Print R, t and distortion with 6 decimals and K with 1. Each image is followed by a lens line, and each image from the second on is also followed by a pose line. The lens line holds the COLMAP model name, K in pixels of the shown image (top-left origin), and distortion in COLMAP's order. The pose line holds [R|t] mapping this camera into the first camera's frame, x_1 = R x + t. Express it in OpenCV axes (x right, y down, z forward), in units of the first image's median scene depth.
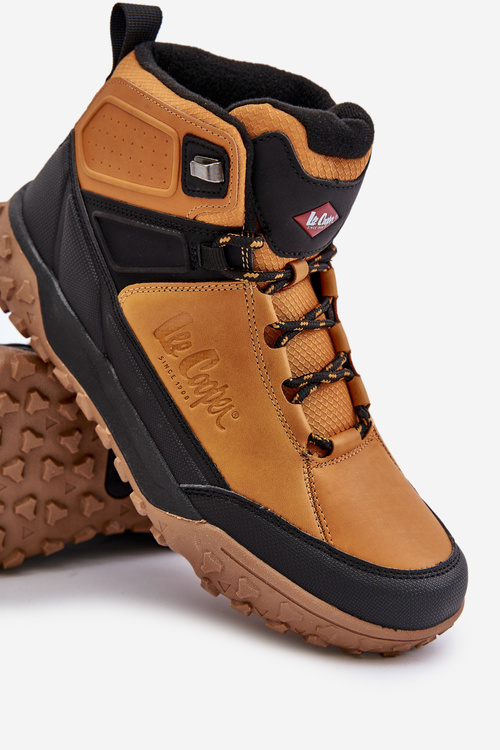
lens RADIAL K [[1518.0, 0, 250.0], [0, 1518.0, 375.0], [0, 0, 1]] dist [0.318535, 0.020744]
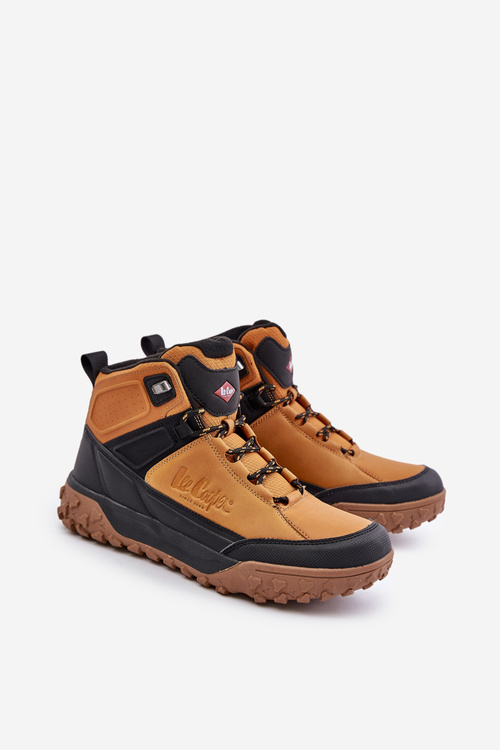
lens RADIAL K [[1470.9, 0, 250.0], [0, 1470.9, 375.0], [0, 0, 1]] dist [-0.021808, -0.032536]
pose [[0.902360, -0.405432, 0.146188, -0.182690], [0.430711, 0.836297, -0.339258, 0.500603], [0.015289, 0.369098, 0.929265, -0.679235]]
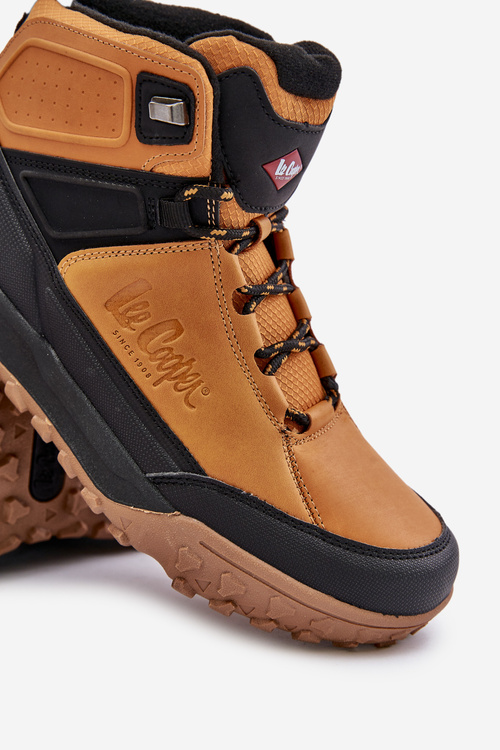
lens RADIAL K [[1380.1, 0, 250.0], [0, 1380.1, 375.0], [0, 0, 1]] dist [0.259628, 0.147996]
pose [[0.980555, -0.054754, 0.188453, -0.135810], [0.058881, 0.998131, -0.016369, 0.031448], [-0.187204, 0.027147, 0.981946, 0.199072]]
